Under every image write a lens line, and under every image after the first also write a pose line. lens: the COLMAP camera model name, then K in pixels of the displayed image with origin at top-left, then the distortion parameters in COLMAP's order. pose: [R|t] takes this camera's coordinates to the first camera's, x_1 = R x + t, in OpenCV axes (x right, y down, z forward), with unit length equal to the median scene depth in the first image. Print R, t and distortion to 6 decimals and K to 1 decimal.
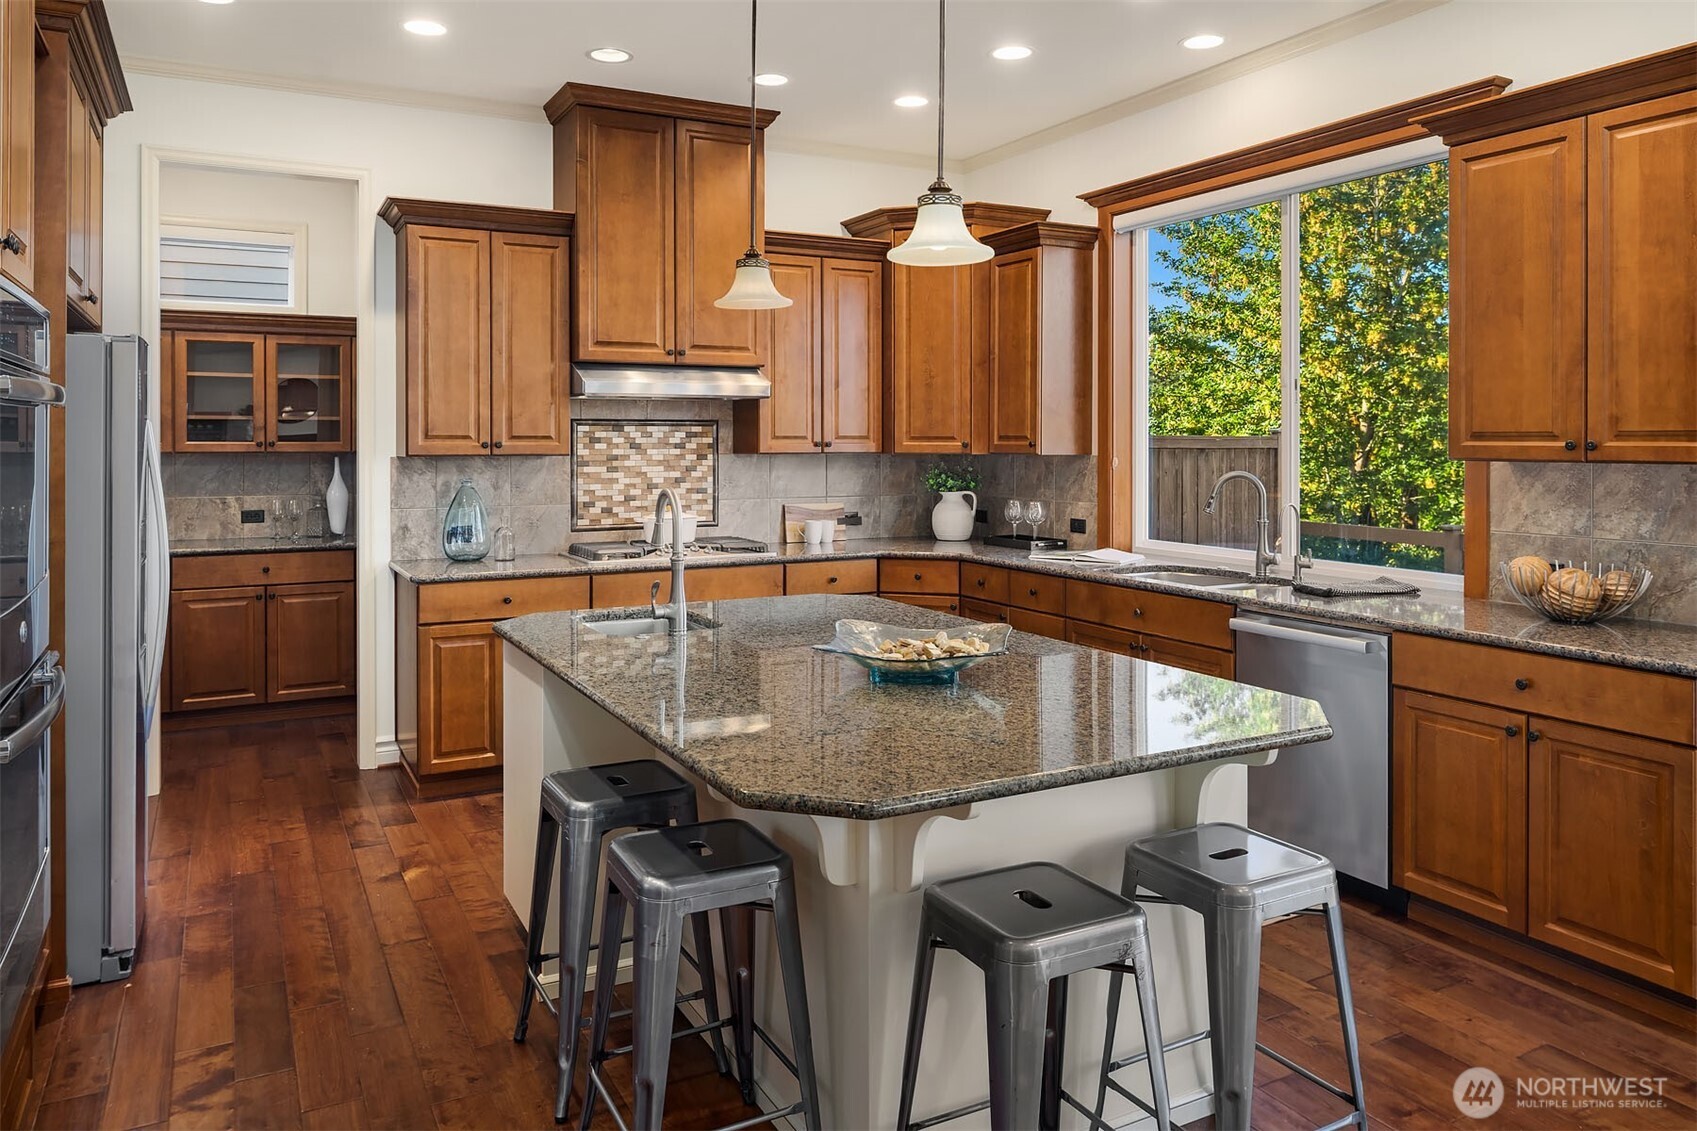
lens RADIAL K [[1152.3, 0, 845.9], [0, 1152.3, 440.4], [0, 0, 1]] dist [-0.005066, -0.001923]
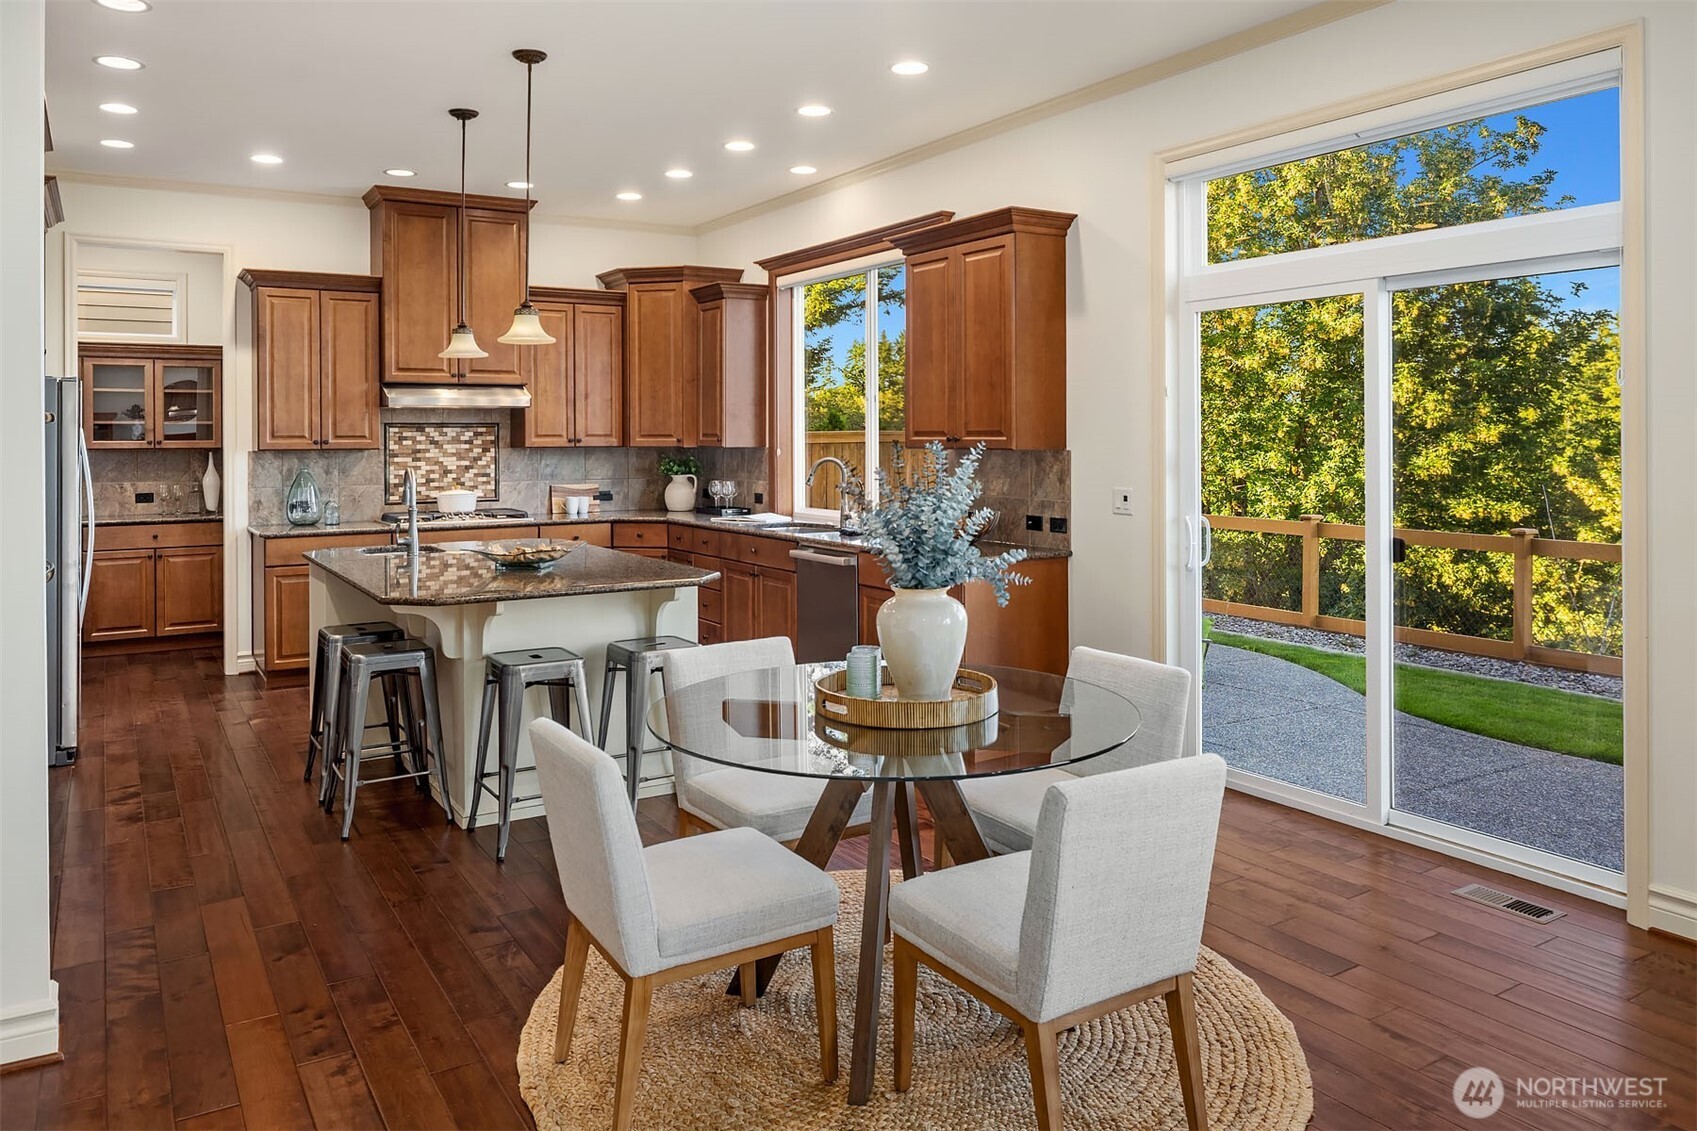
lens RADIAL K [[1154.7, 0, 821.2], [0, 1154.7, 432.2], [0, 0, 1]] dist [-0.002081, -0.001276]
pose [[0.998164, -0.004366, 0.060415, 0.197999], [0.004573, 0.999984, -0.003288, -0.000641], [-0.060400, 0.003558, 0.998168, -0.406017]]
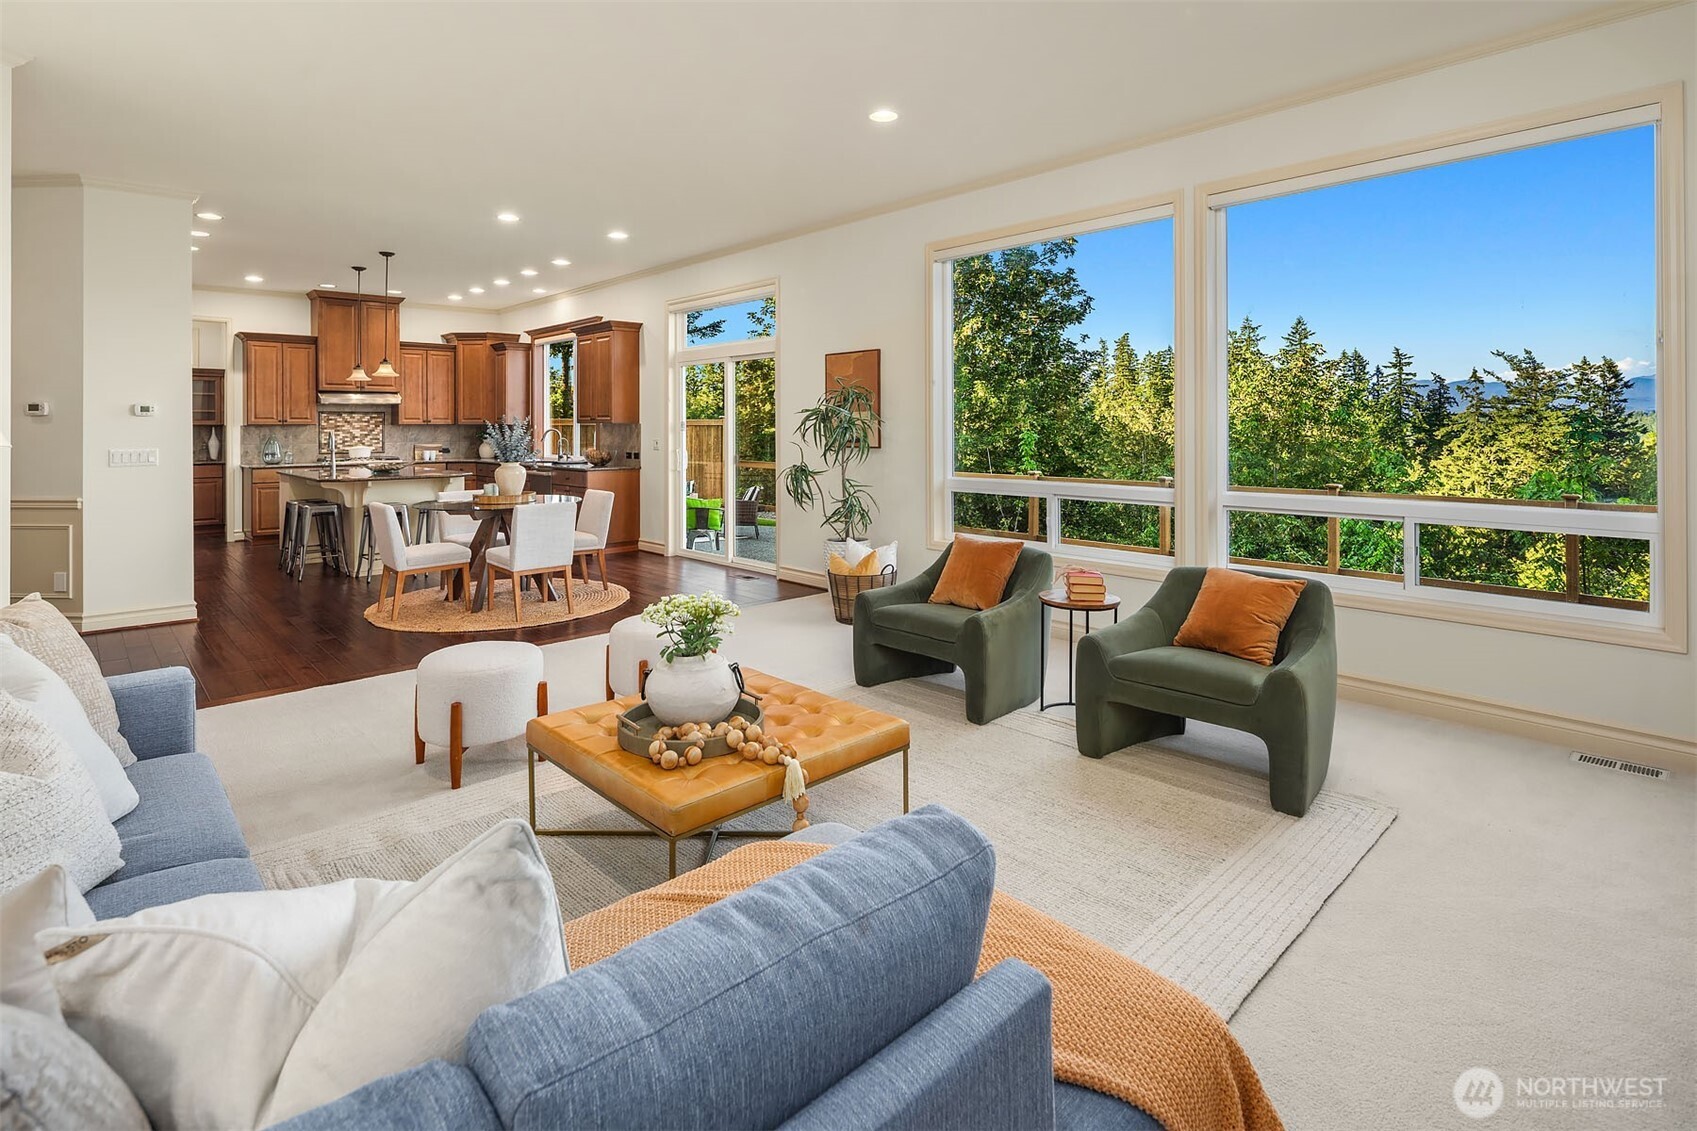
lens RADIAL K [[837.5, 0, 837.6], [0, 837.5, 422.2], [0, 0, 1]] dist [0.003061, 0.000362]
pose [[0.968989, -0.001730, 0.247098, 0.438061], [0.002864, 0.999987, -0.004229, 0.017672], [-0.247087, 0.004806, 0.968981, -1.154086]]
